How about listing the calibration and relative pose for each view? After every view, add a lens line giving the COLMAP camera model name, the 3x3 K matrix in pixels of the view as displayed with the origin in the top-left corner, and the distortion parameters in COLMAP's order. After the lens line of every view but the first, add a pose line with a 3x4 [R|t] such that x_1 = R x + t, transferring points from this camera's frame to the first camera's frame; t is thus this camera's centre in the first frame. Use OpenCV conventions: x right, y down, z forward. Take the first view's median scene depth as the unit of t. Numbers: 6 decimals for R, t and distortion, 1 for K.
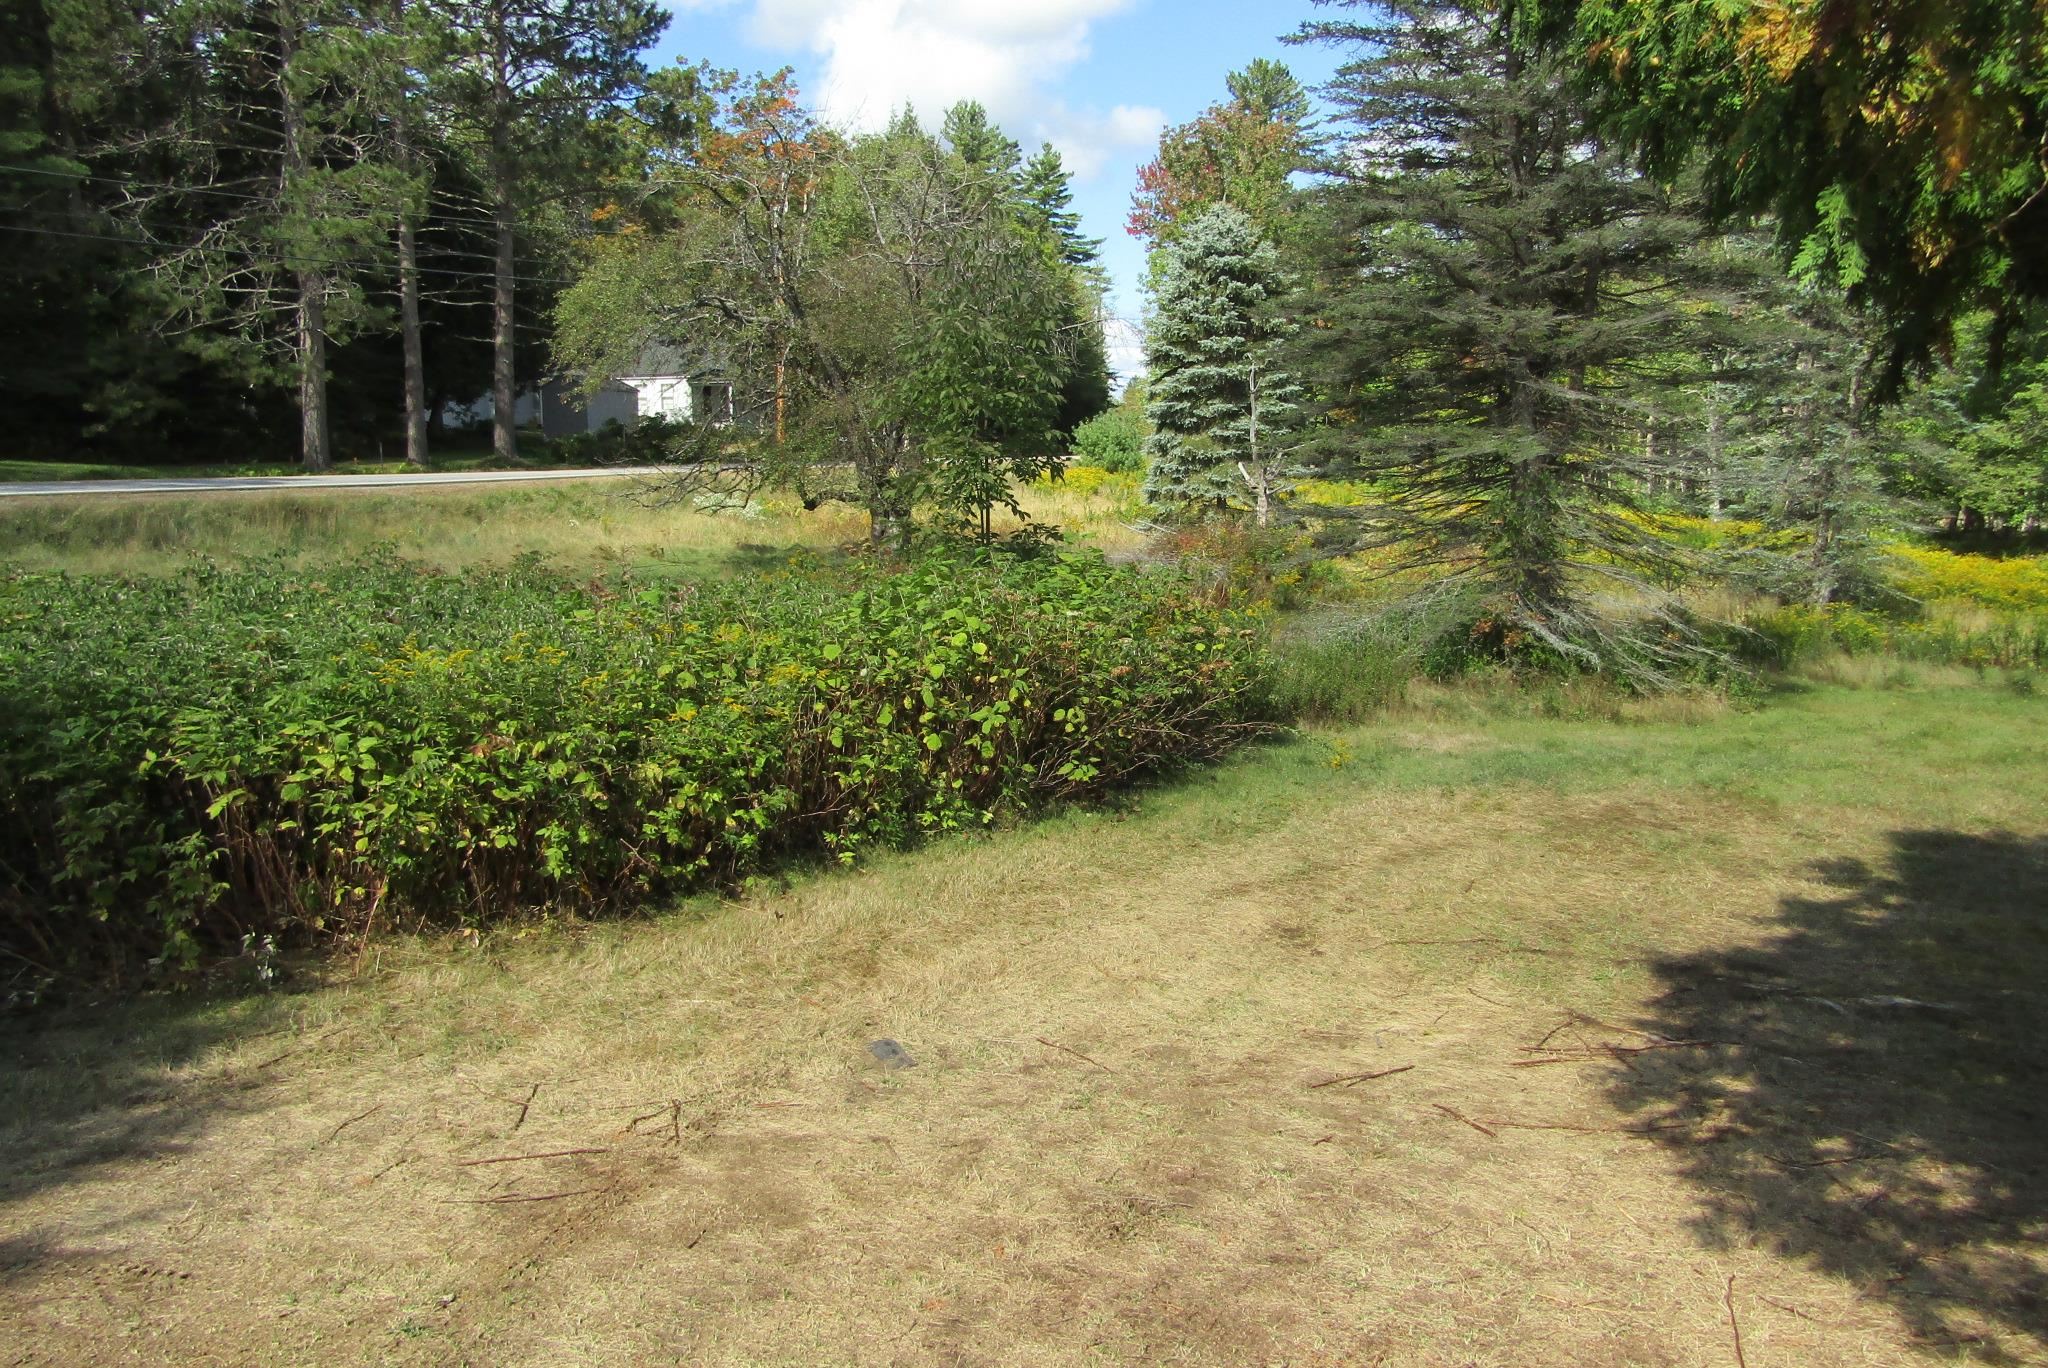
lens RADIAL K [[1432.4, 0, 1023.2], [0, 1432.4, 701.3], [0, 0, 1]] dist [-0.022395, 0.003352]
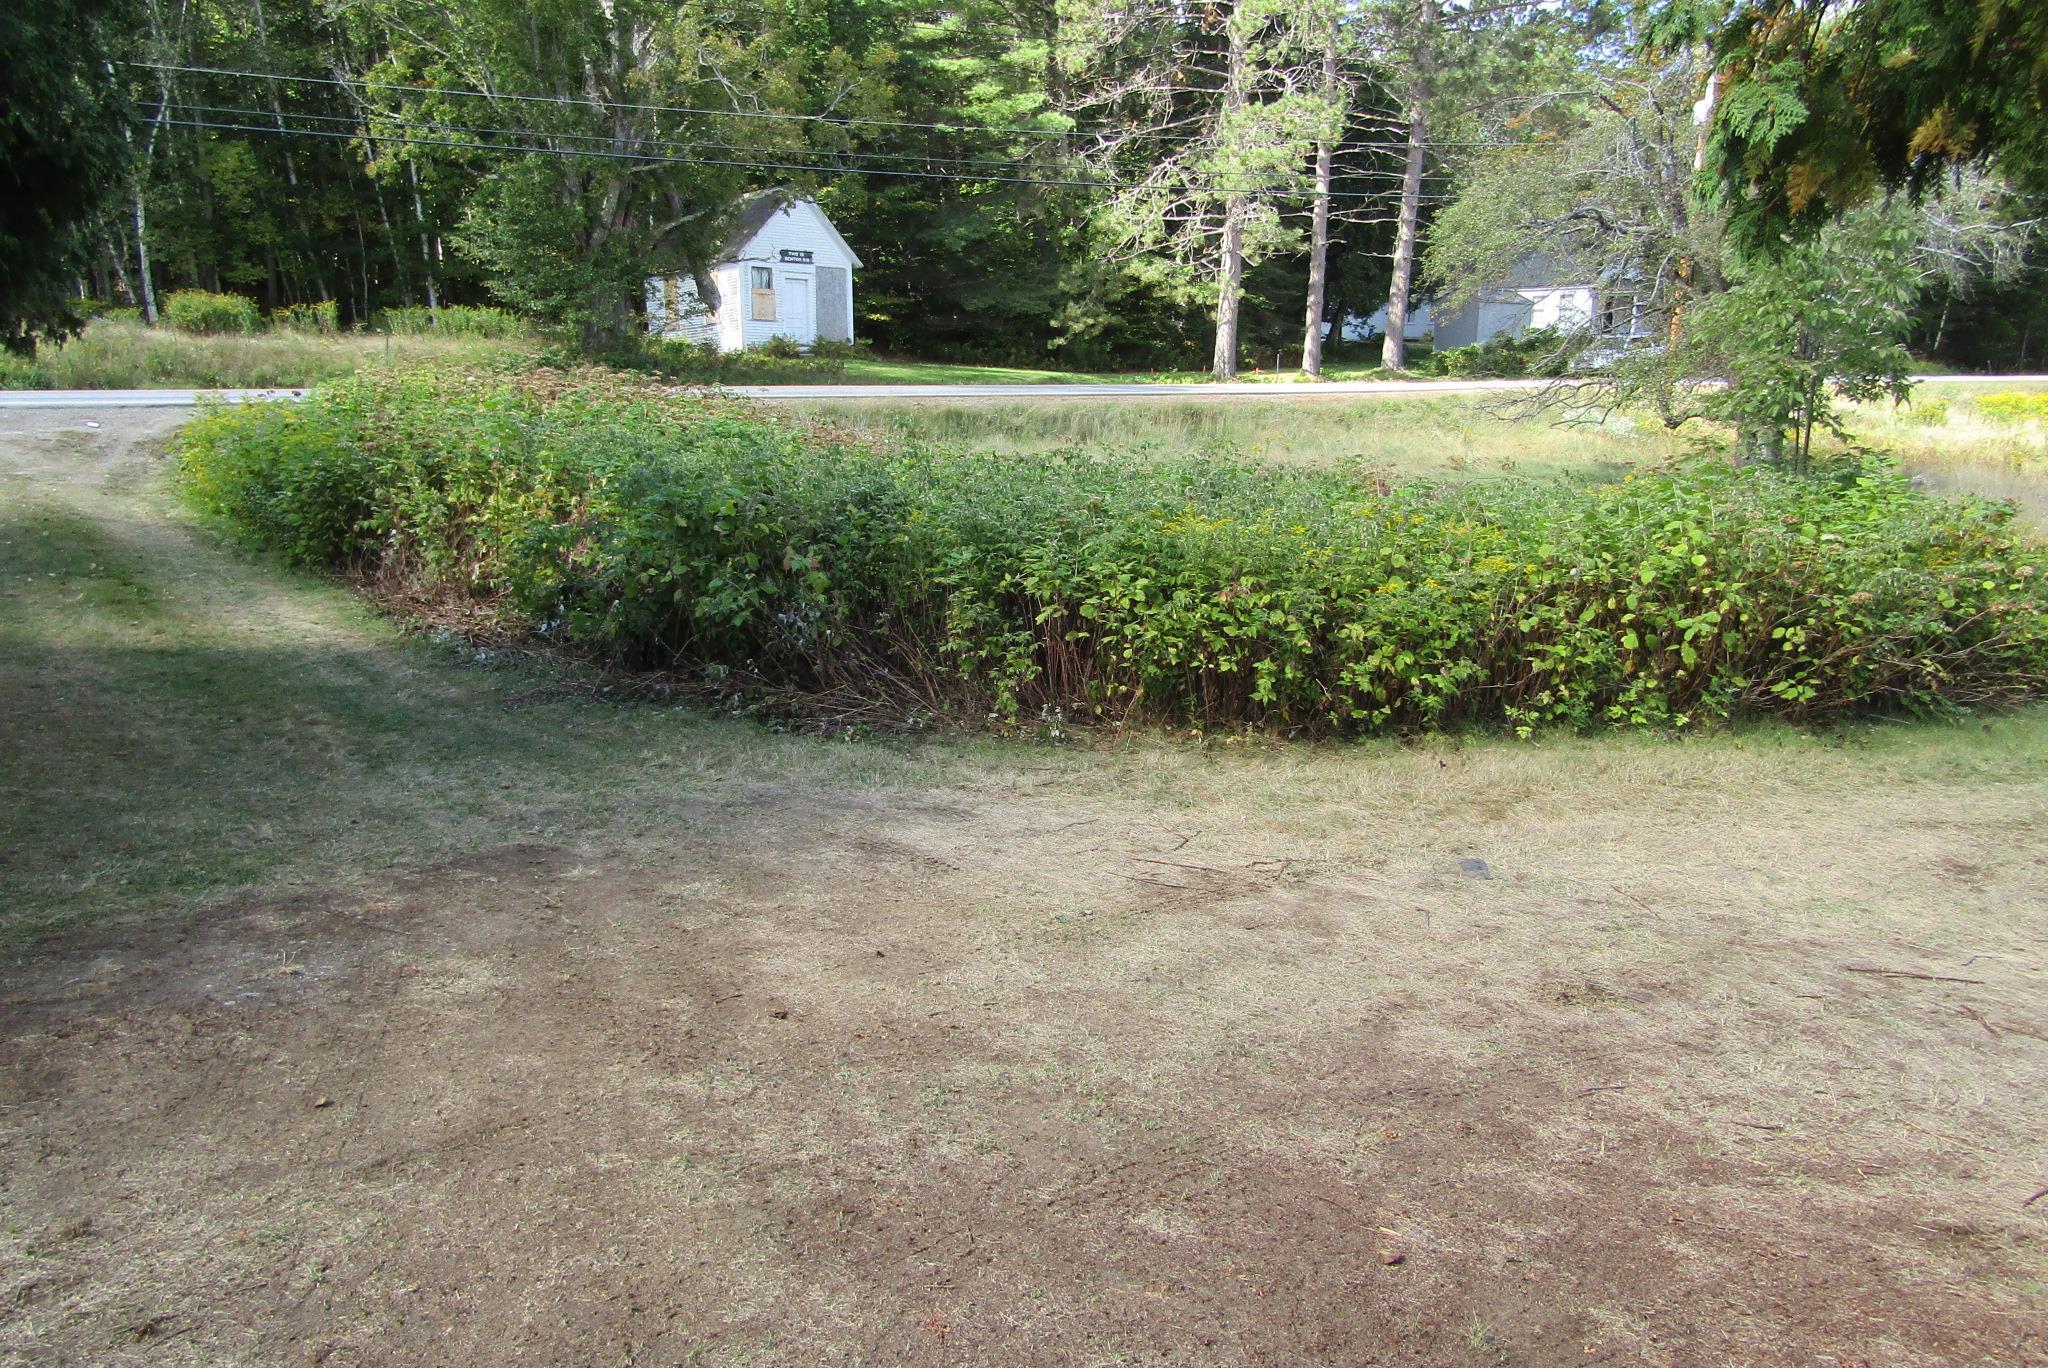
lens RADIAL K [[1432.4, 0, 1023.2], [0, 1432.4, 701.3], [0, 0, 1]] dist [-0.022395, 0.003352]
pose [[0.823695, 0.134323, -0.550893, 0.147201], [-0.101693, 0.990779, 0.089528, 0.021830], [0.557839, -0.017721, 0.829760, -0.135202]]
